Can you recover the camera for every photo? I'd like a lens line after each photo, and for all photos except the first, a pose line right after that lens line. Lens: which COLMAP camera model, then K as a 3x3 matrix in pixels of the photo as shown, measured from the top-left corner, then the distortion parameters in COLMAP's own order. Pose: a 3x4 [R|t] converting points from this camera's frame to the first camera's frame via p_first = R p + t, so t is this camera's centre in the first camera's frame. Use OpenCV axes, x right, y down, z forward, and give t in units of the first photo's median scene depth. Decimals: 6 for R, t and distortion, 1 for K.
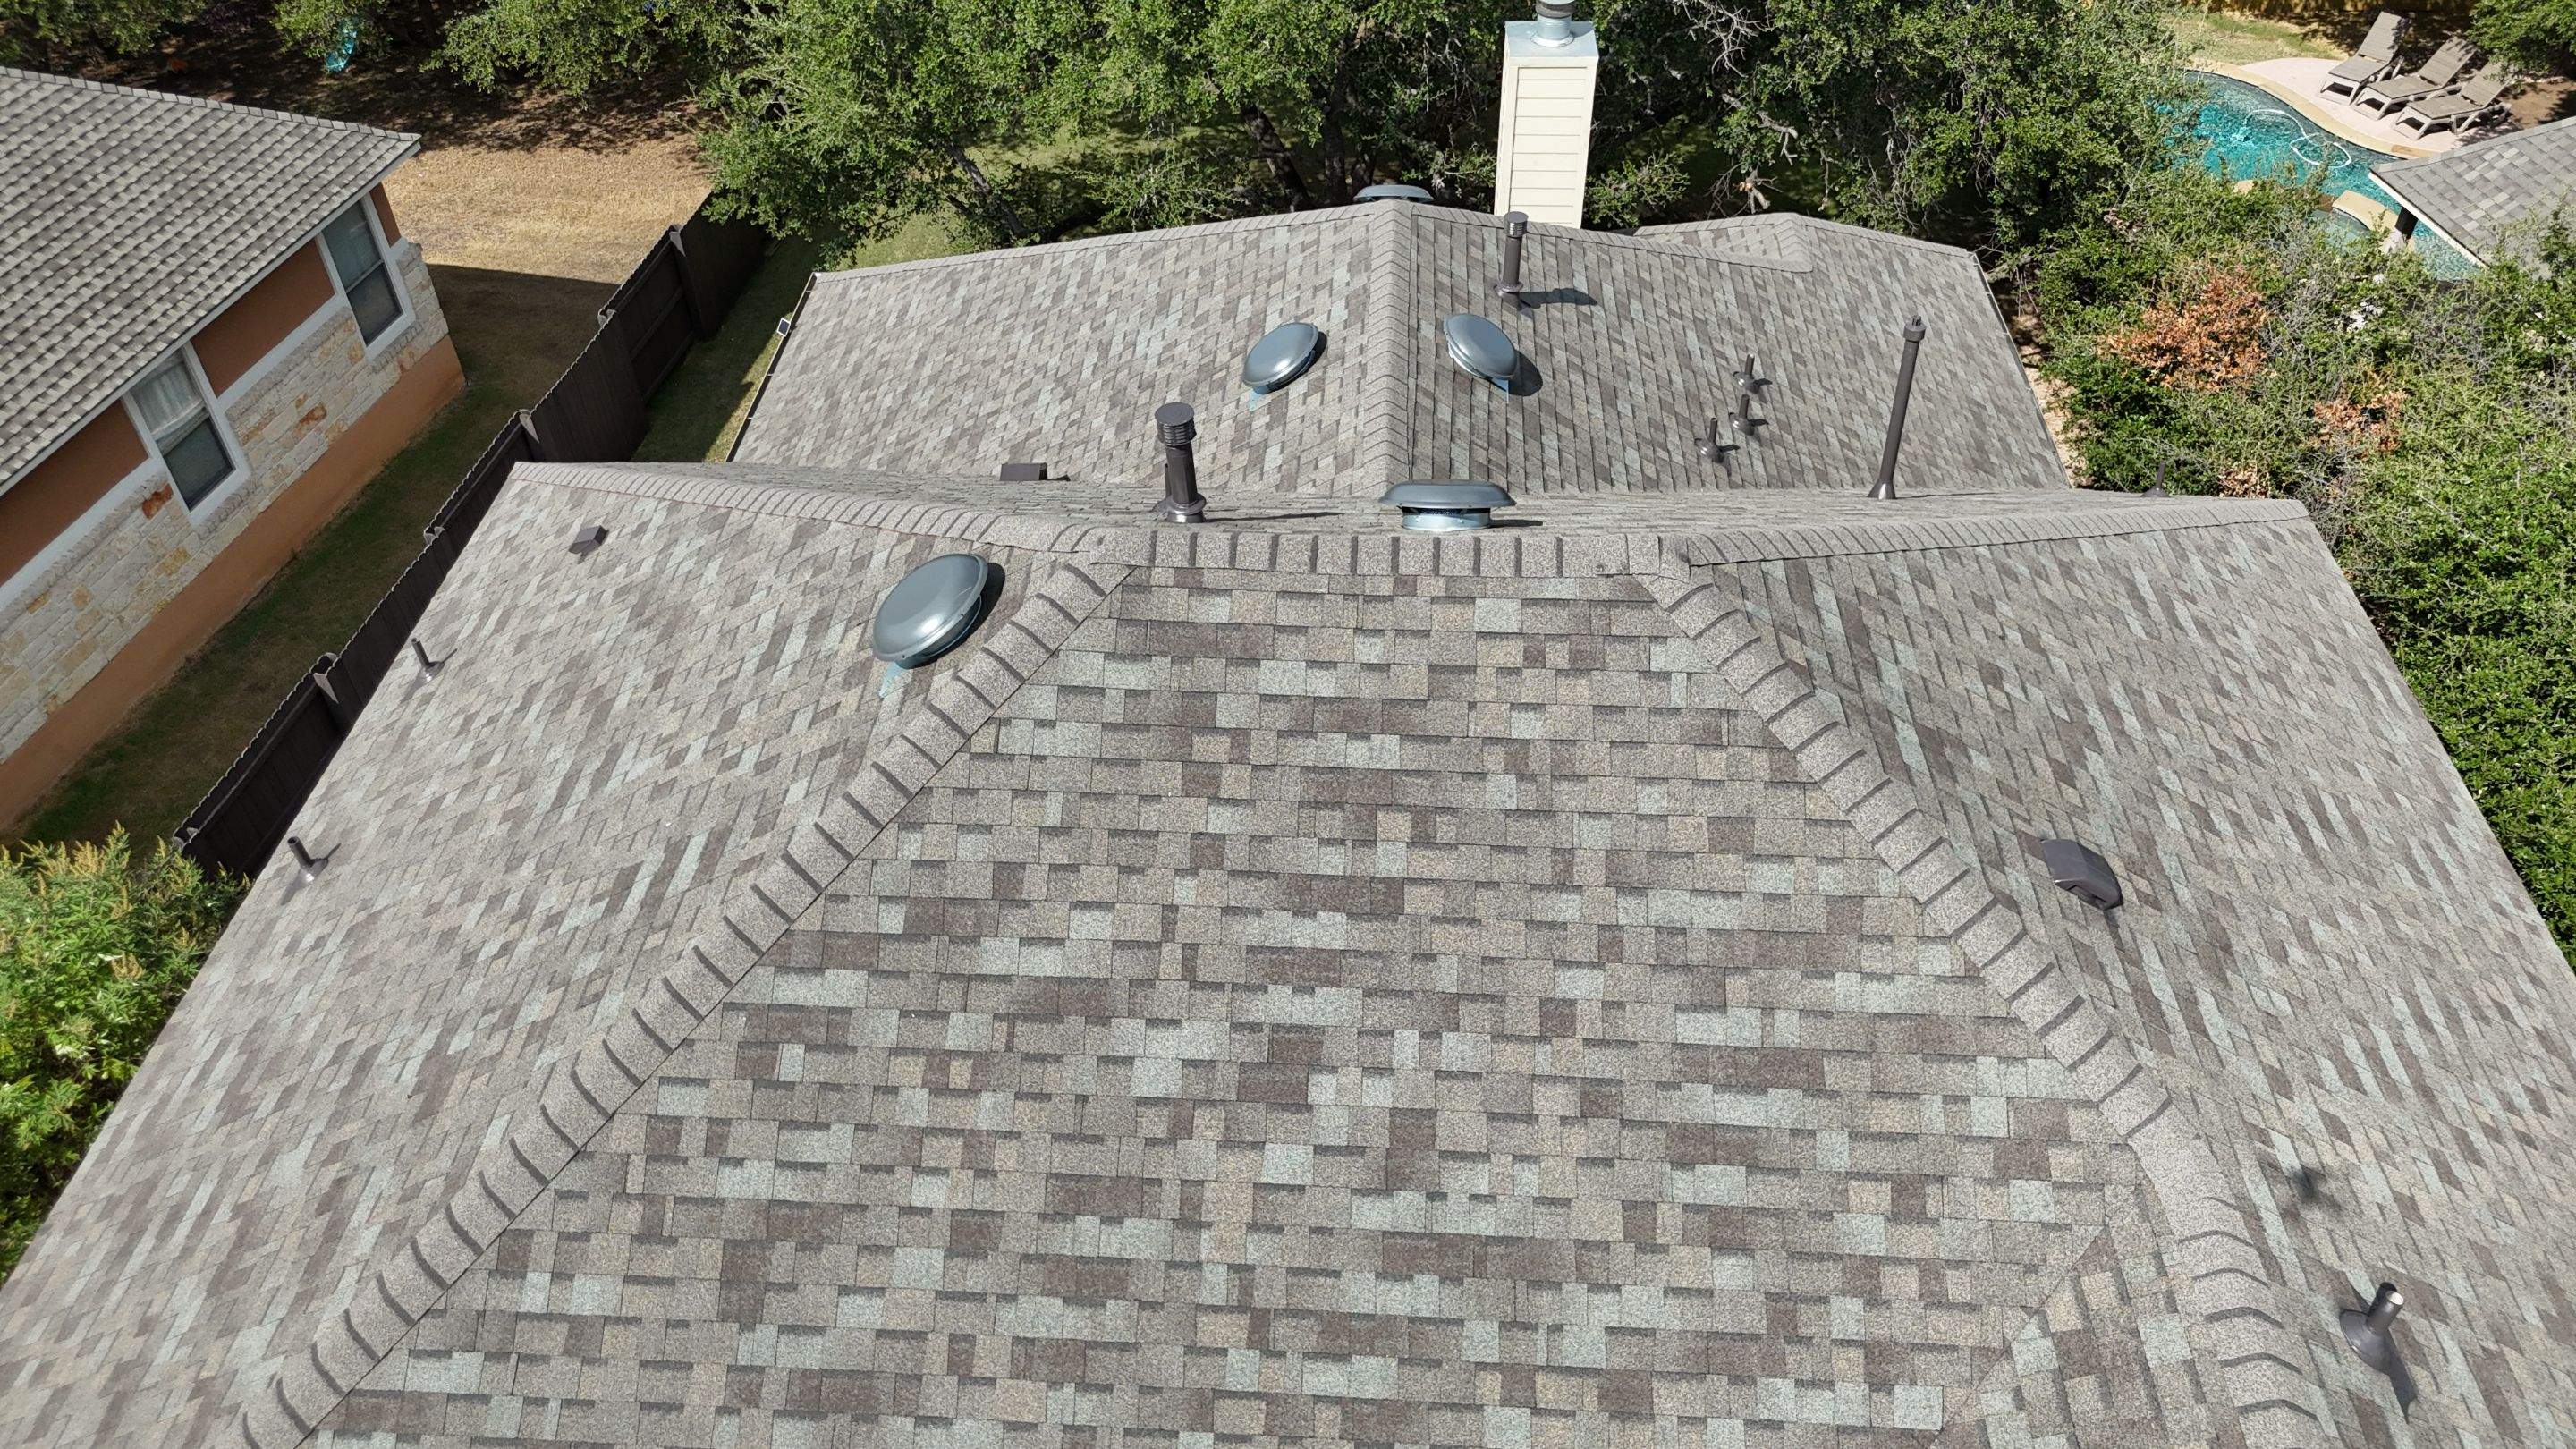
lens RADIAL K [[1900.7, 0, 1288.2], [0, 1900.7, 724.2], [0, 0, 1]] dist [0.074390, -0.072080]
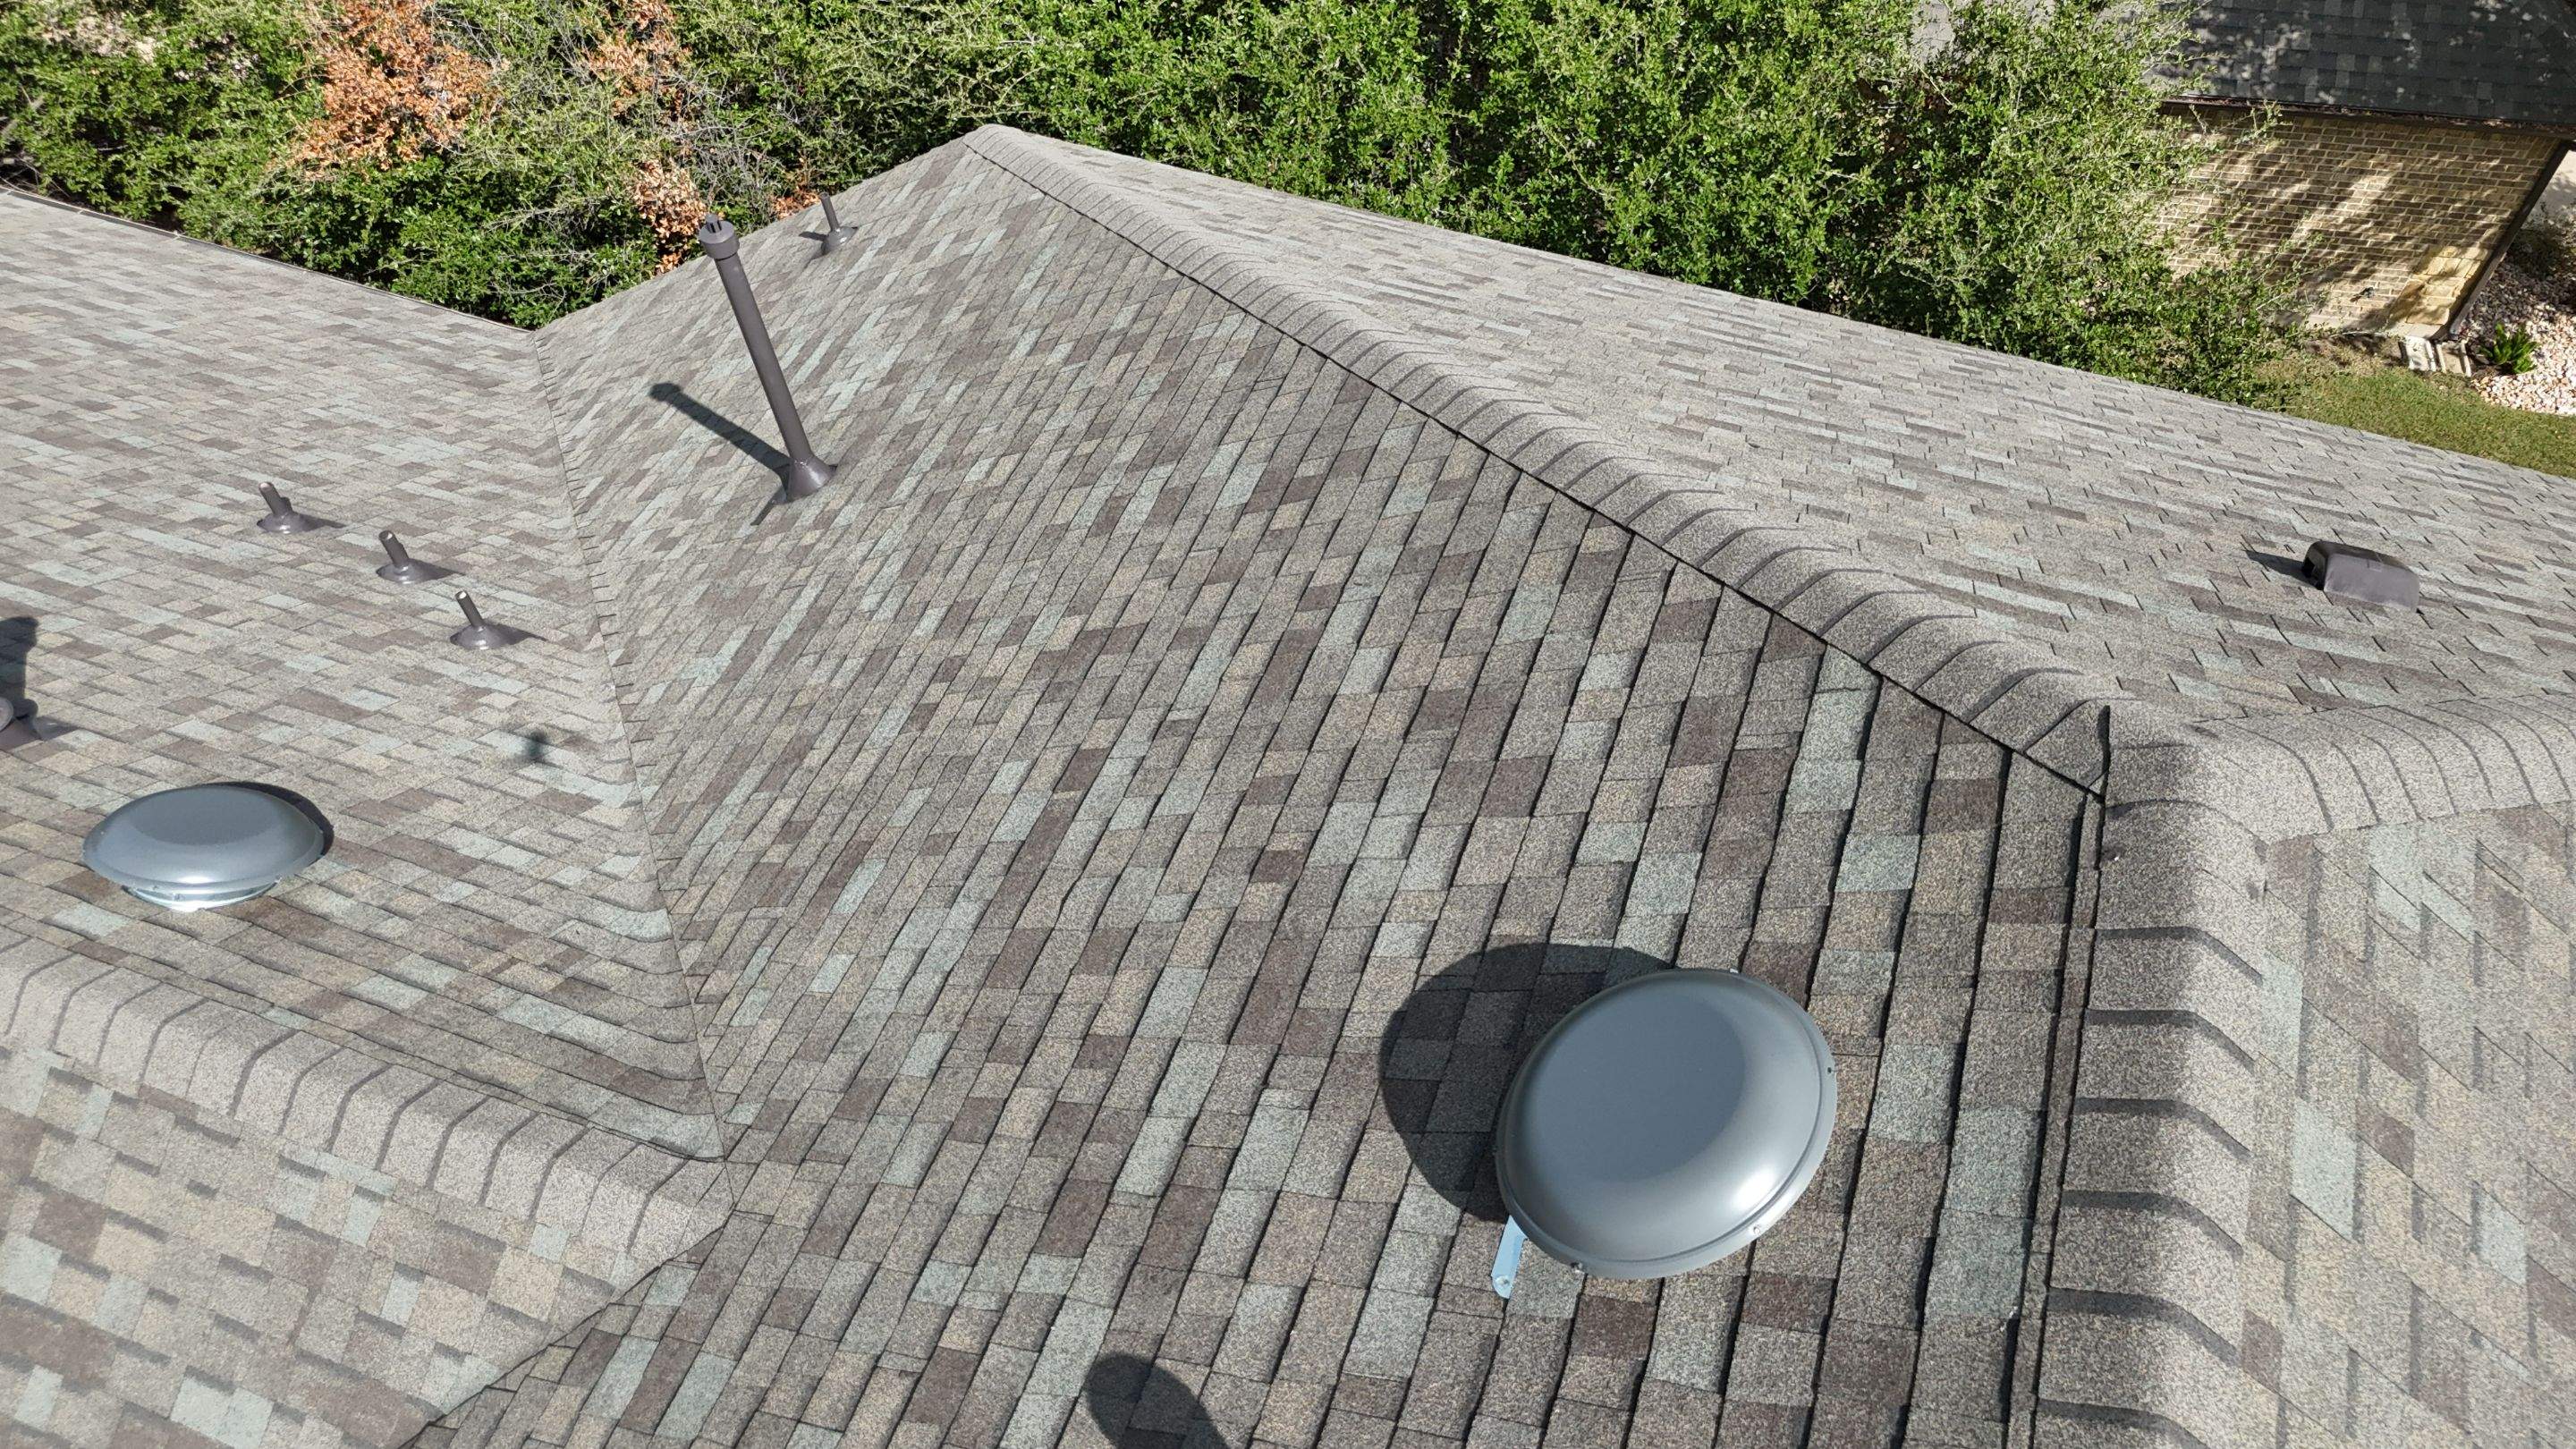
lens RADIAL K [[1900.7, 0, 1291.6], [0, 1900.7, 721.9], [0, 0, 1]] dist [0.074390, -0.072080]
pose [[0.289158, -0.746083, 0.599790, -0.071602], [0.637485, 0.617494, 0.460775, -0.251118], [-0.714143, 0.249120, 0.654170, 0.496241]]
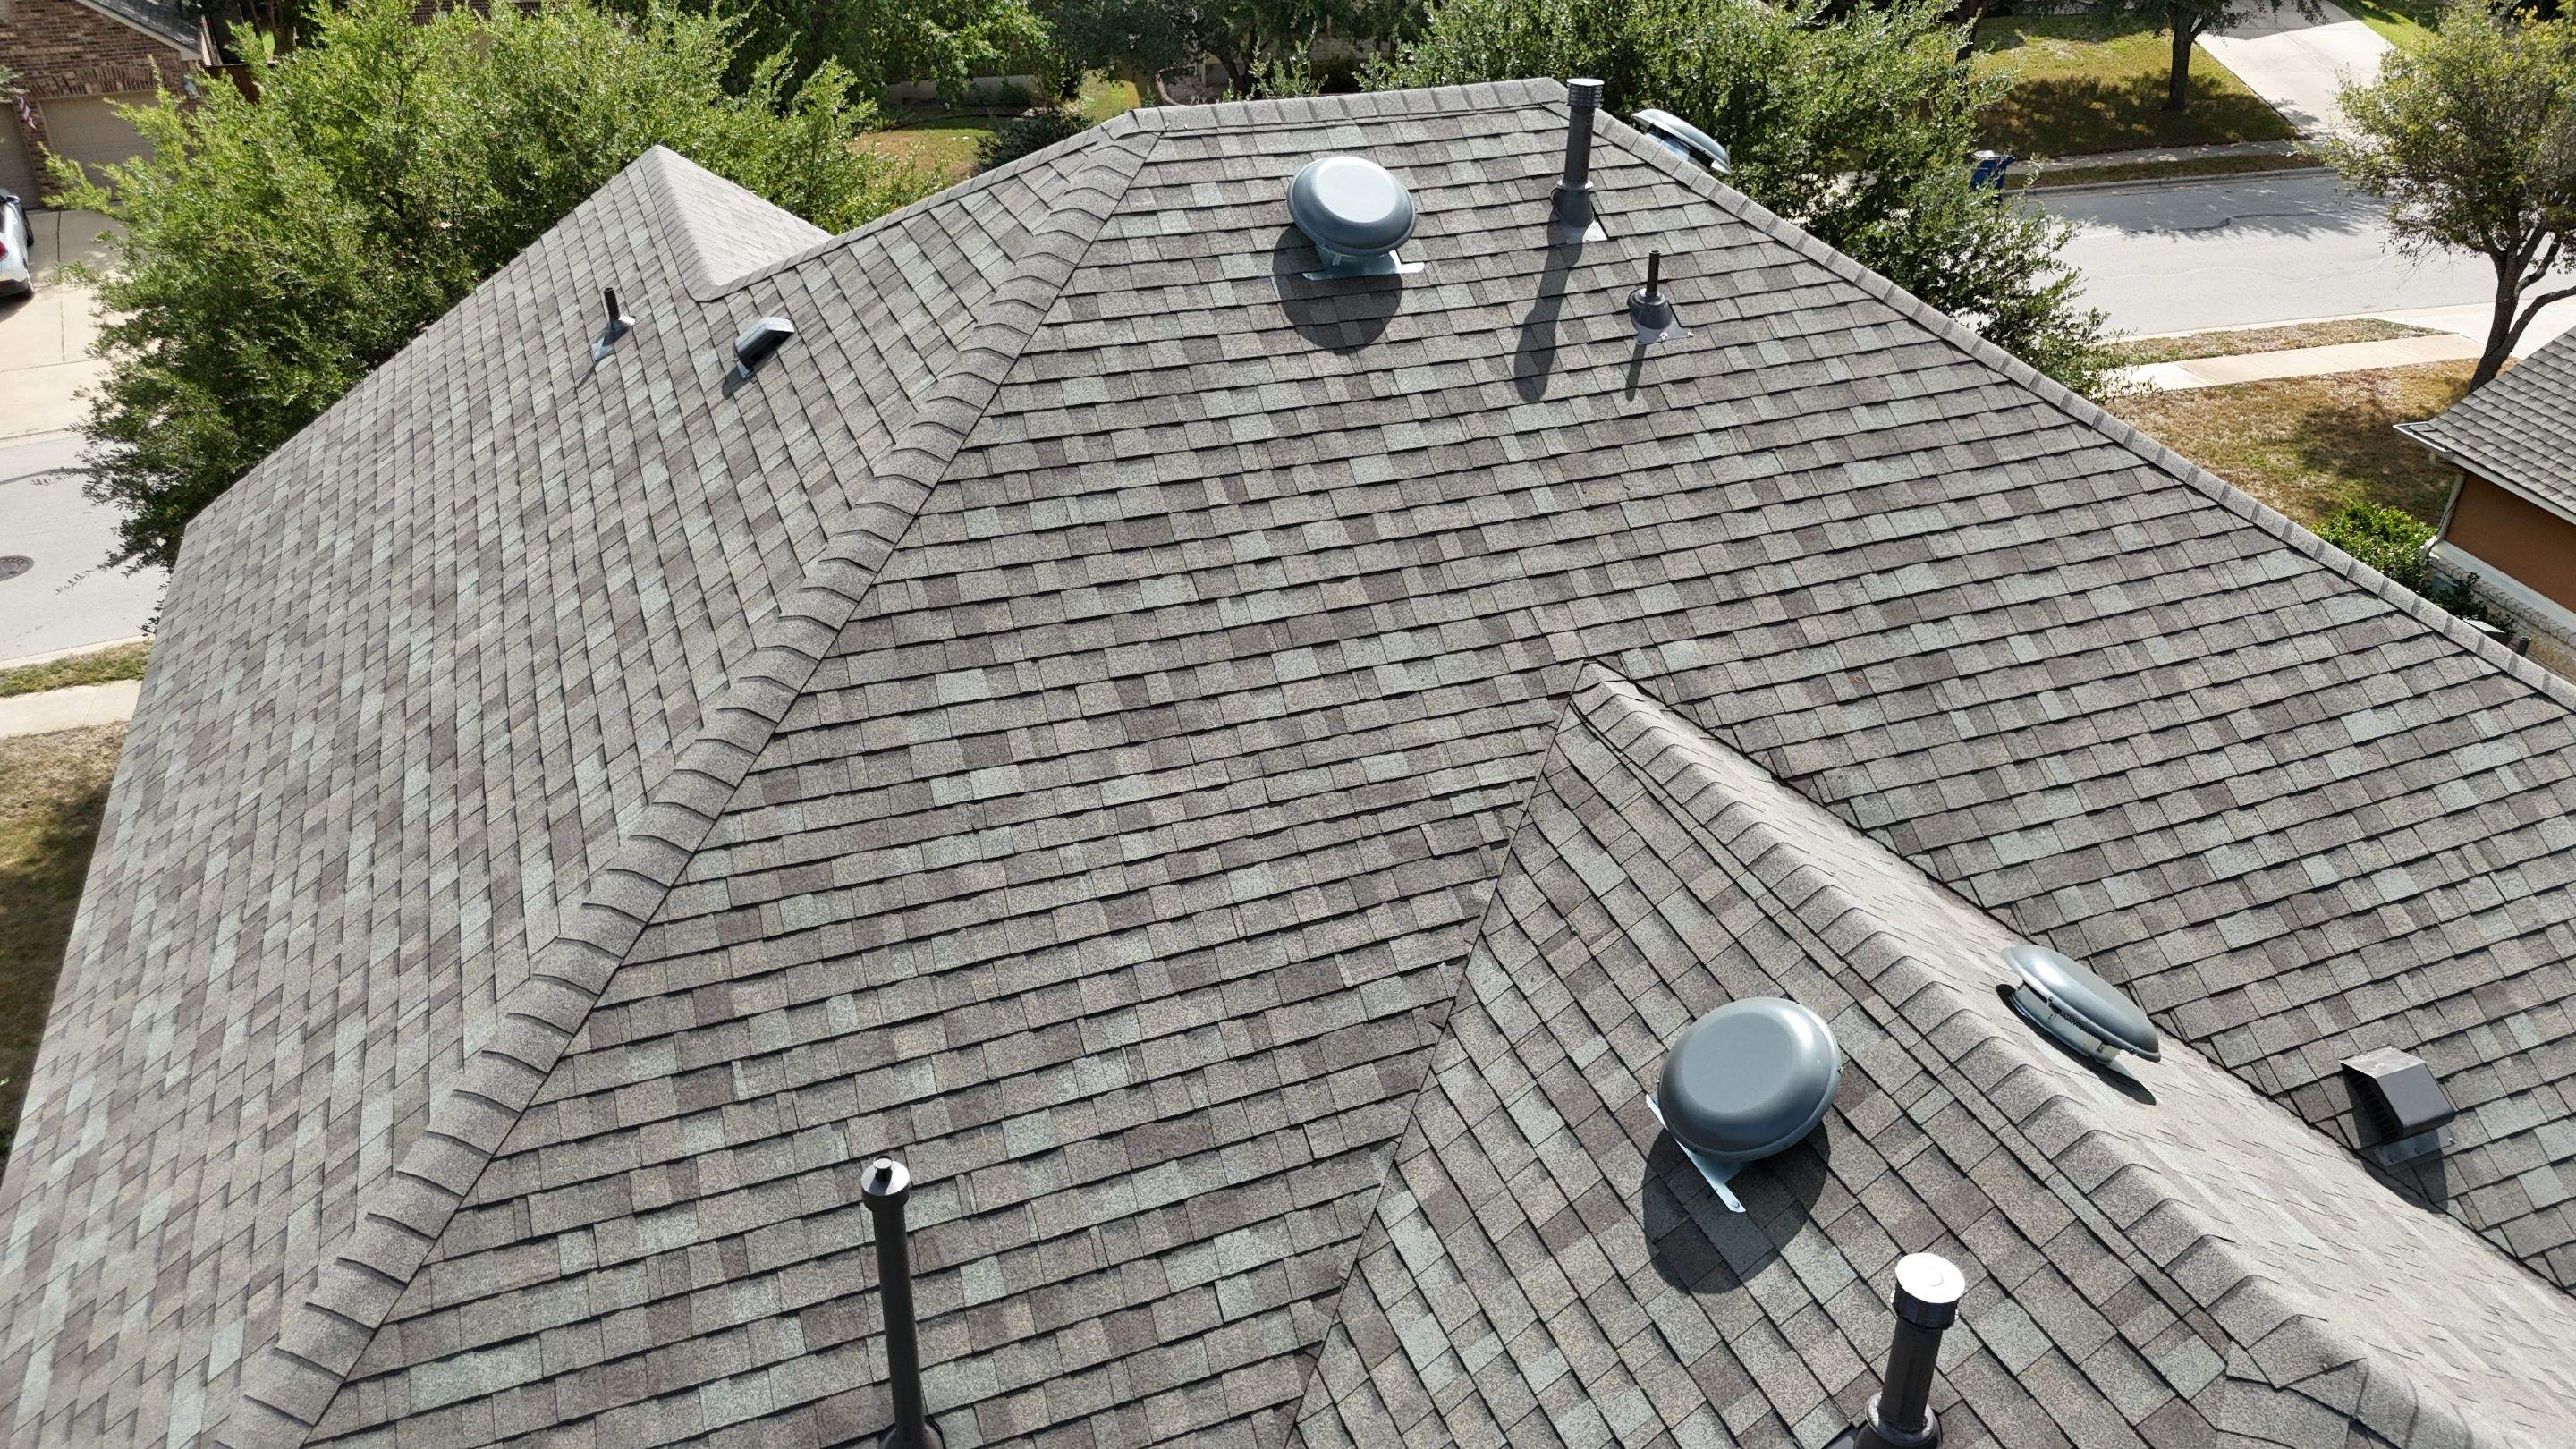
lens RADIAL K [[1900.7, 0, 1291.1], [0, 1900.7, 722.6], [0, 0, 1]] dist [0.074390, -0.072080]
pose [[-0.912449, 0.214887, -0.348225, 0.343608], [-0.267738, 0.330028, 0.905206, -0.612517], [0.309441, 0.919187, -0.243600, 0.959566]]
